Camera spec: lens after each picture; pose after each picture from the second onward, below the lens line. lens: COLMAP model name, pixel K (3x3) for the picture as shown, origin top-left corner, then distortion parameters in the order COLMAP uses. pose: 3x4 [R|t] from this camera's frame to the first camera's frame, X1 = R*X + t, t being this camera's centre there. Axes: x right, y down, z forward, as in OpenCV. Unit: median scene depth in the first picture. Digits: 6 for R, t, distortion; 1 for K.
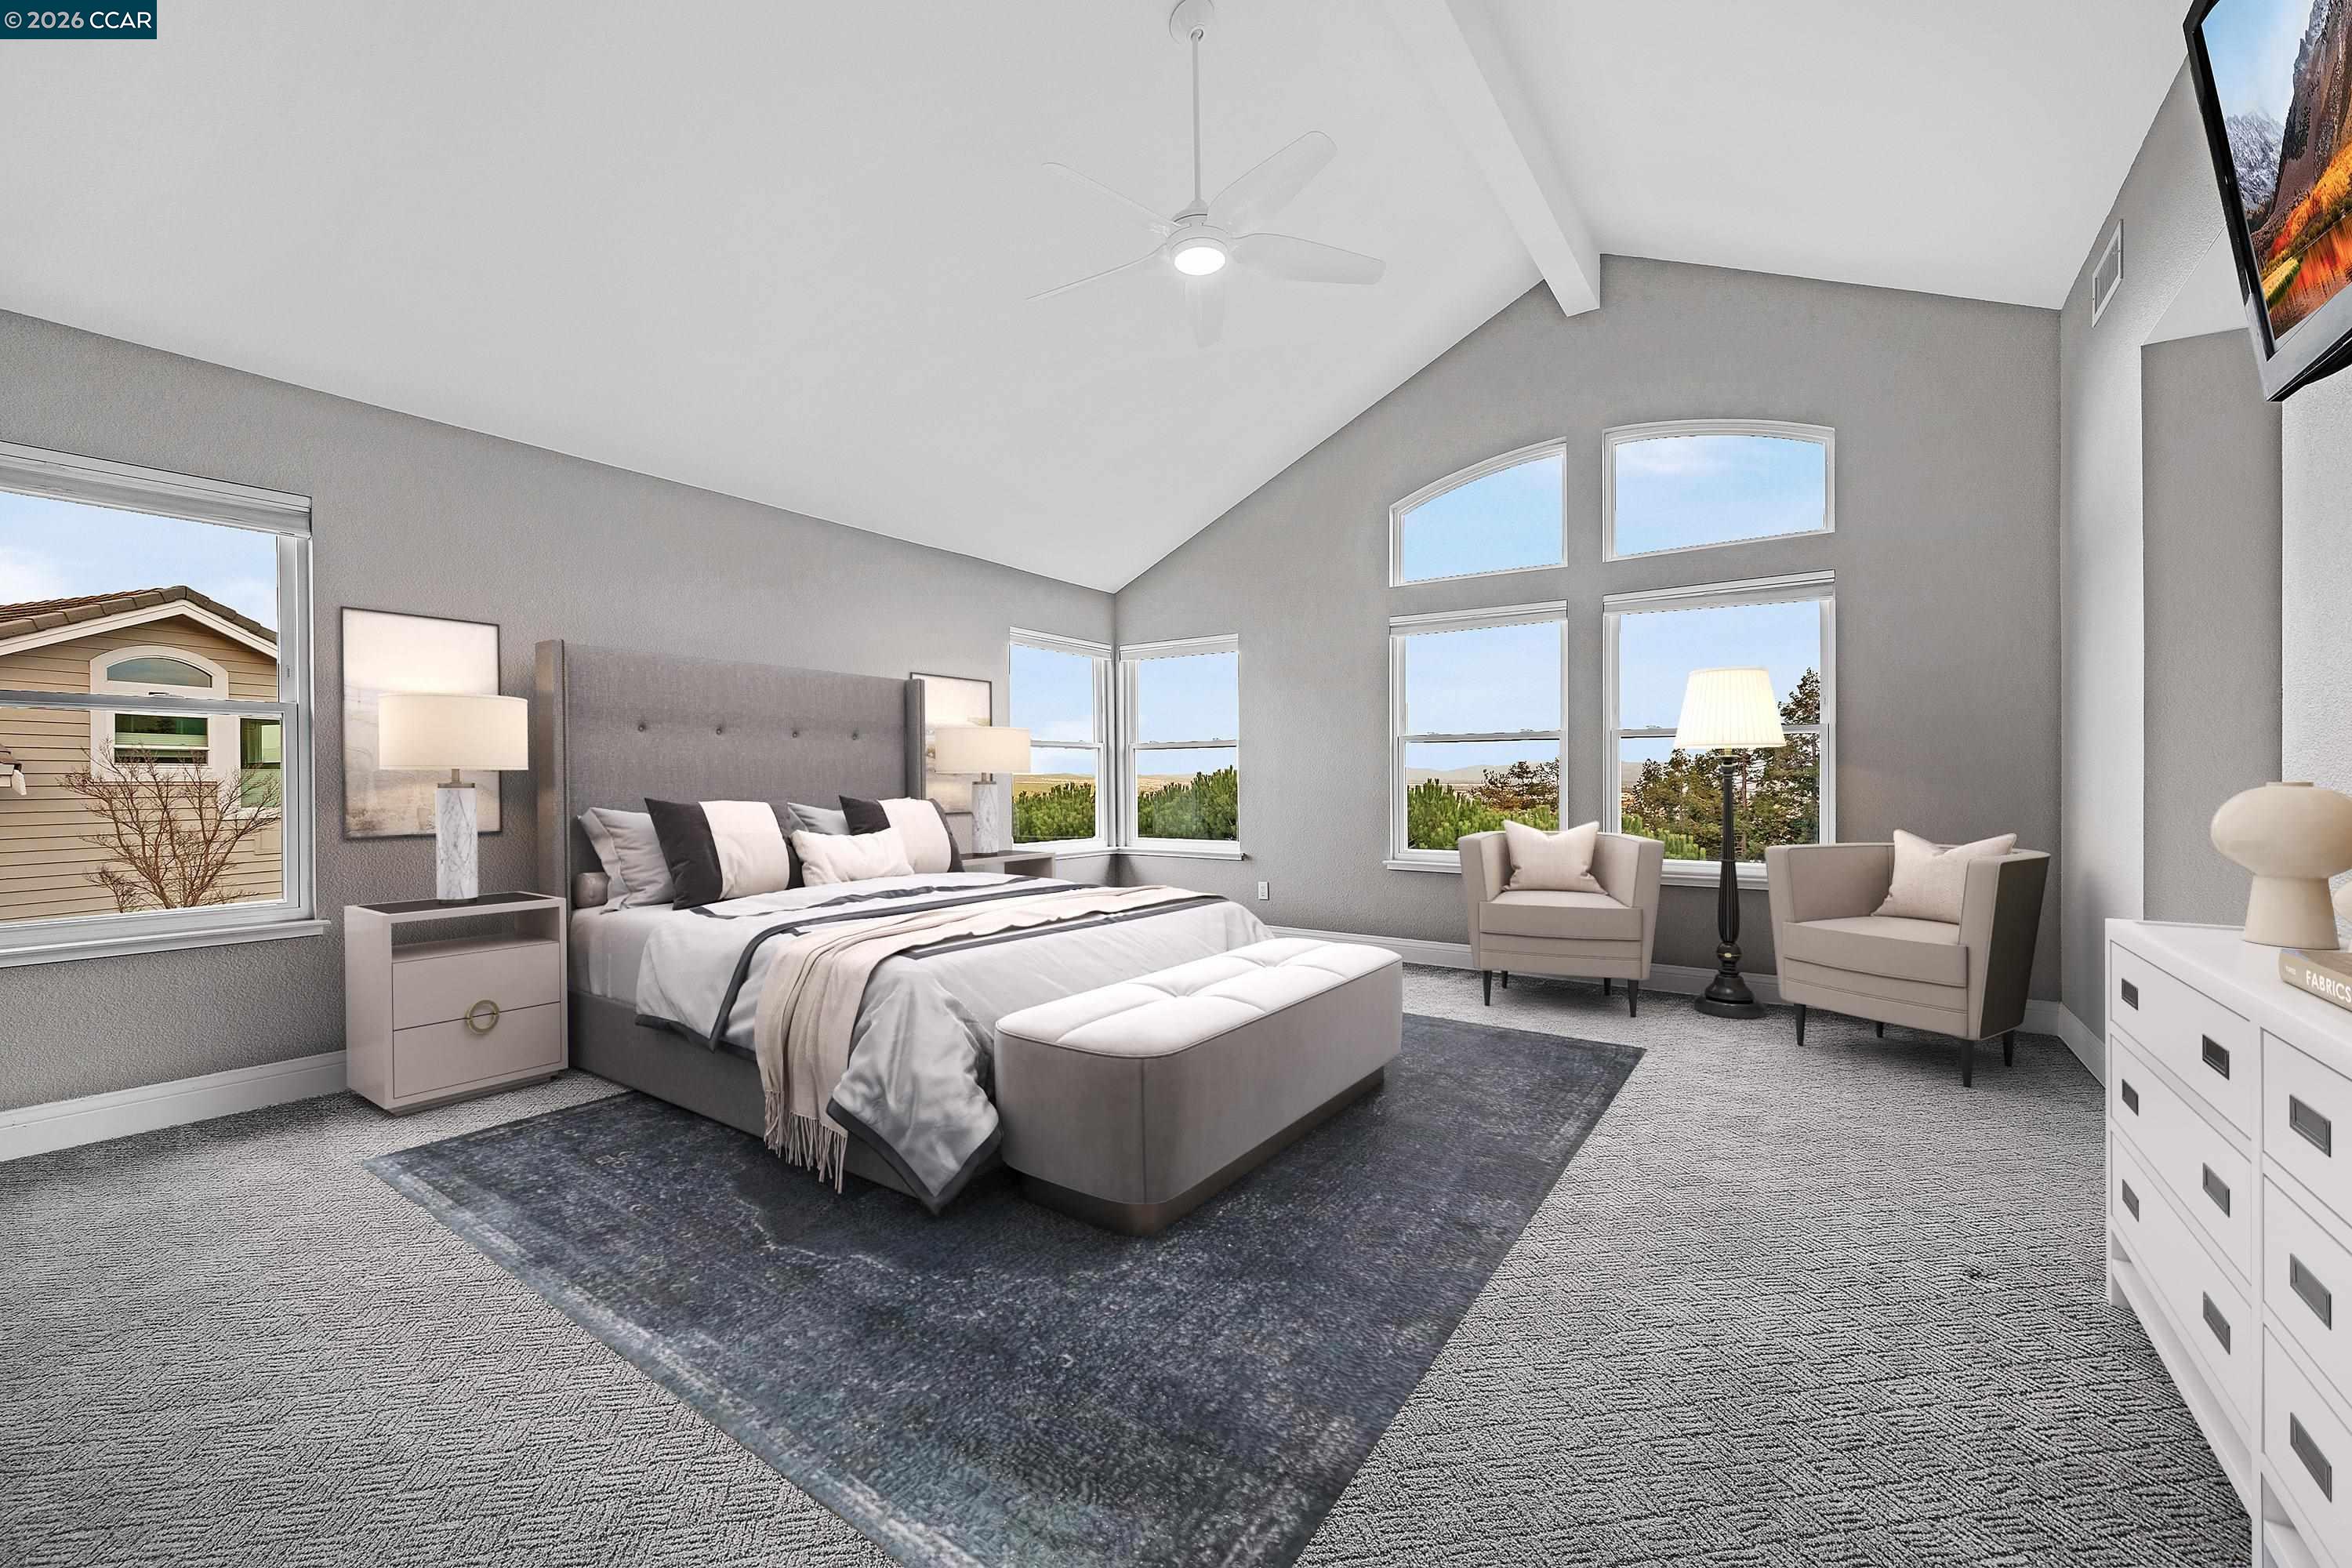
lens RADIAL K [[941.5, 0, 1176.0], [0, 941.5, 784.0], [0, 0, 1]] dist [0.007999, -0.000048]
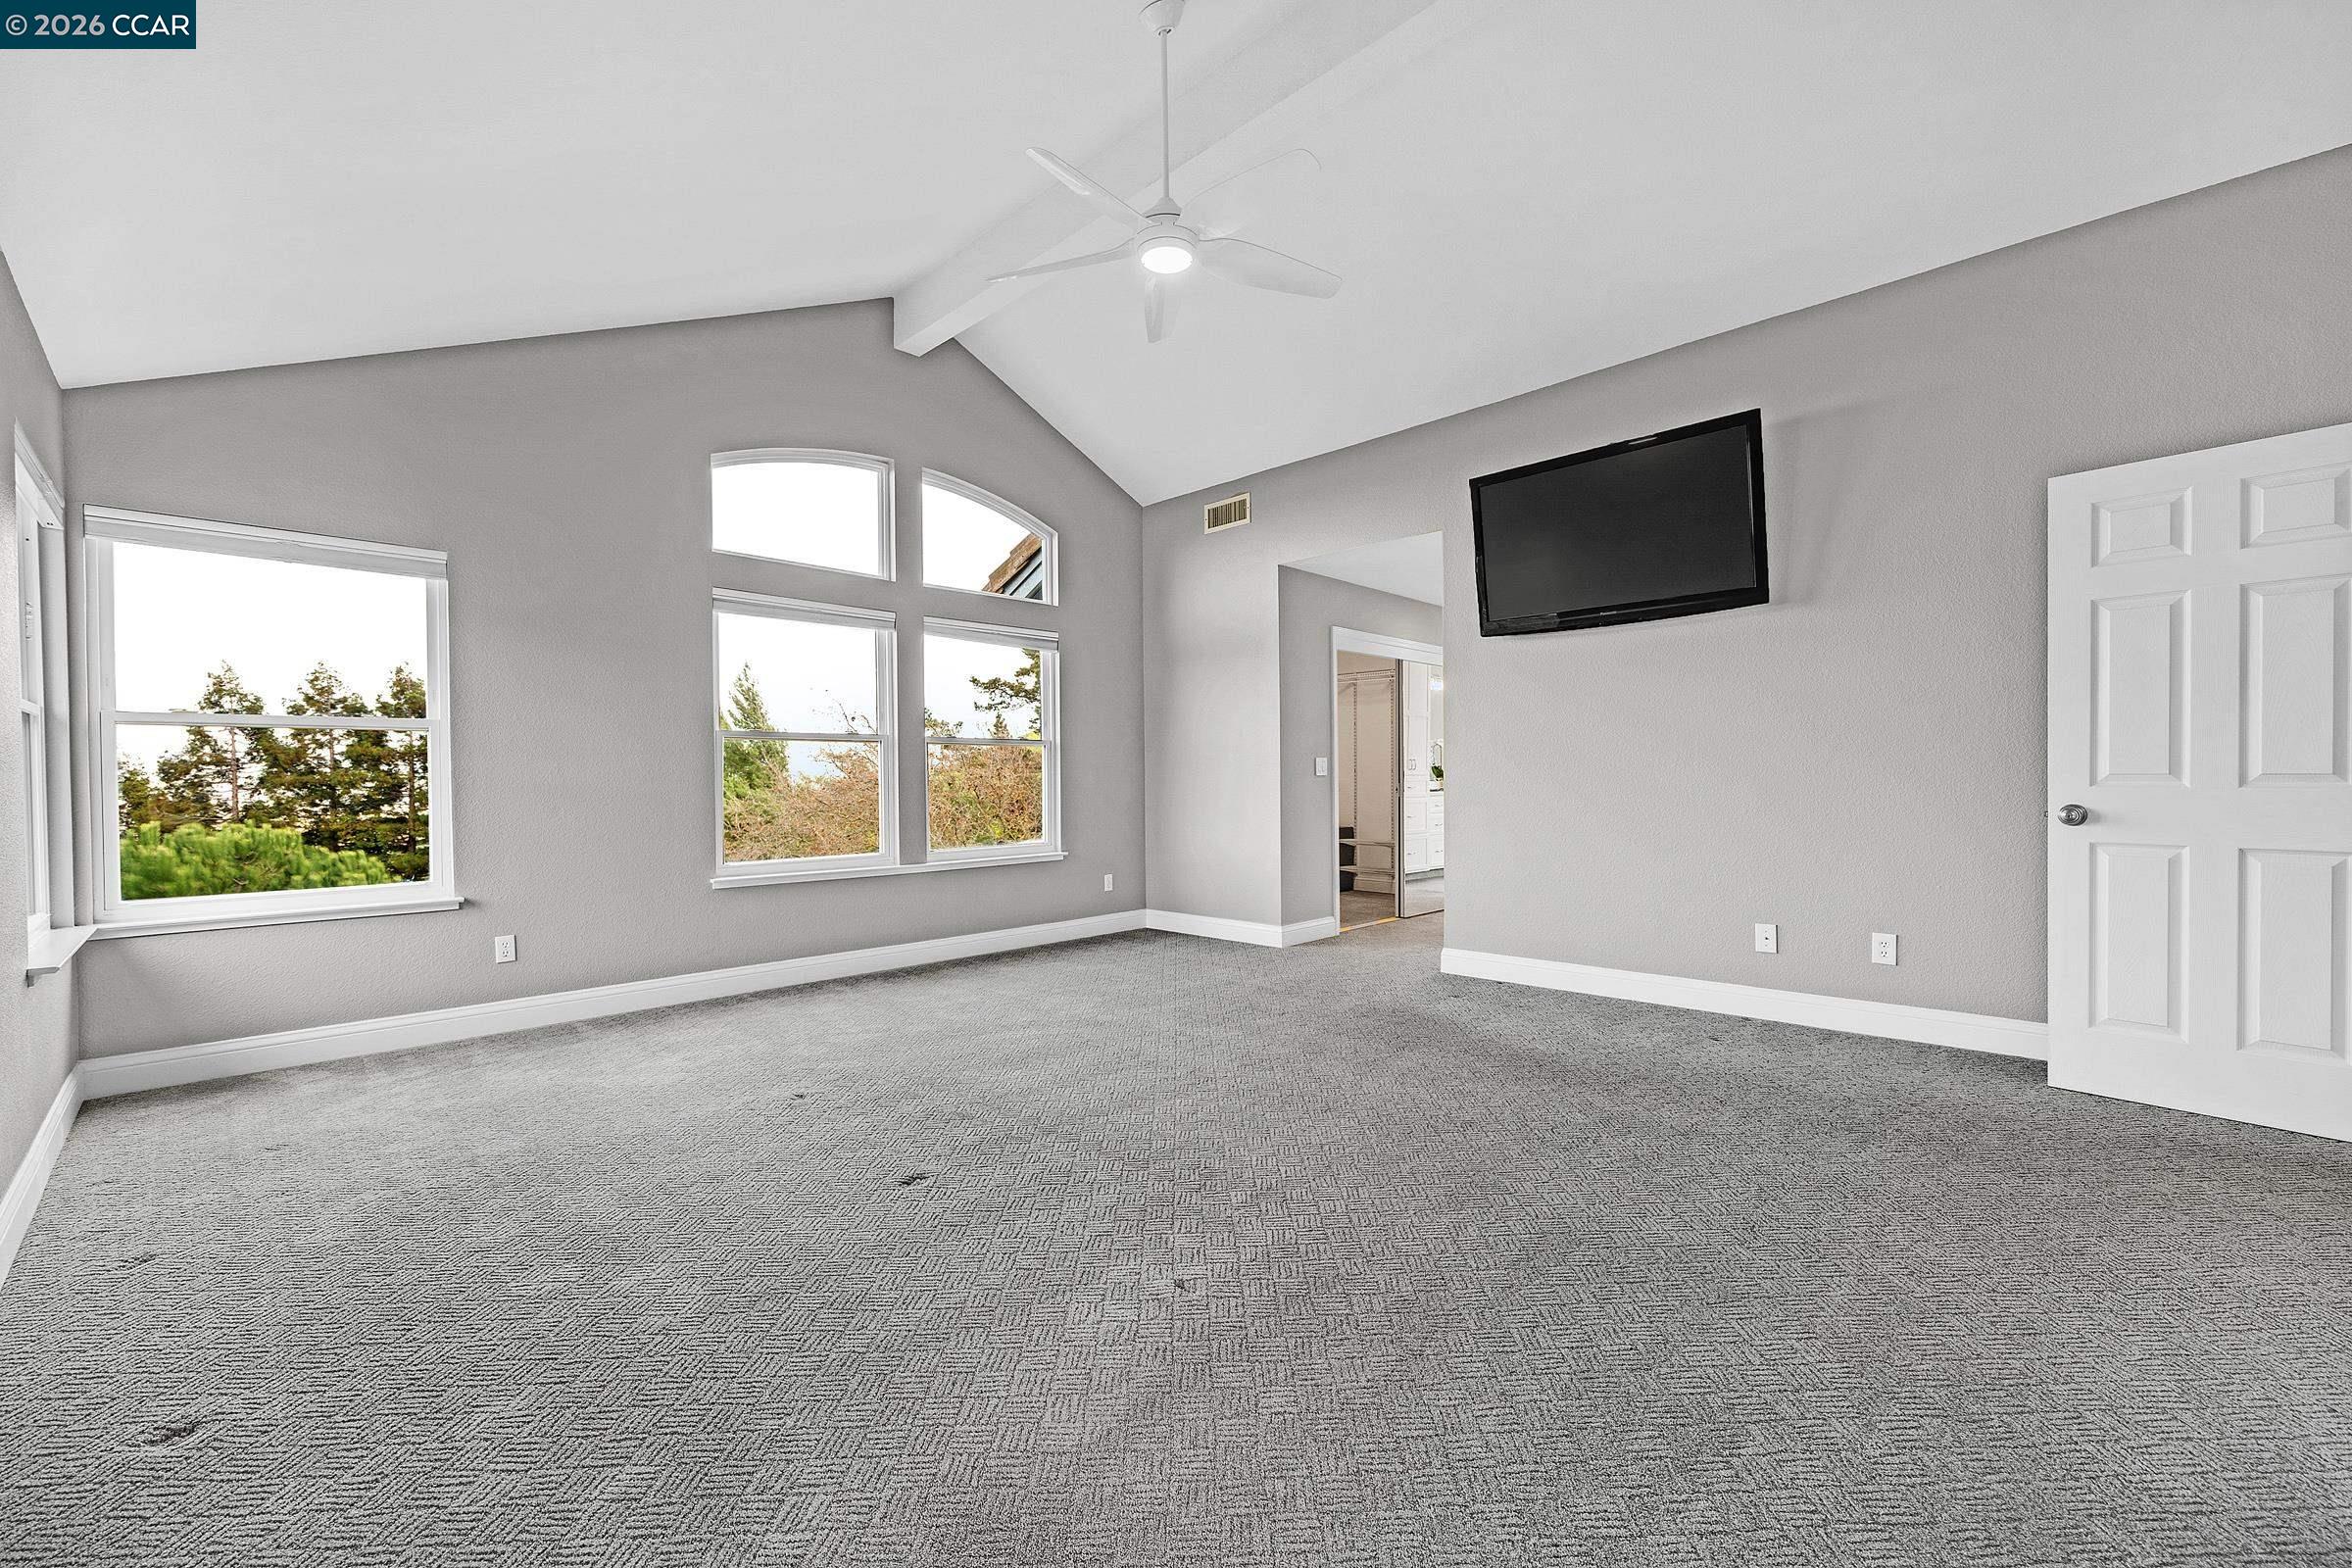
lens RADIAL K [[941.5, 0, 1176.0], [0, 941.5, 784.0], [0, 0, 1]] dist [0.007999, -0.000048]
pose [[0.156244, -0.001690, 0.987717, -0.491554], [0.009985, 0.999950, 0.000131, 0.000972], [-0.987668, 0.009842, 0.156253, 0.427240]]
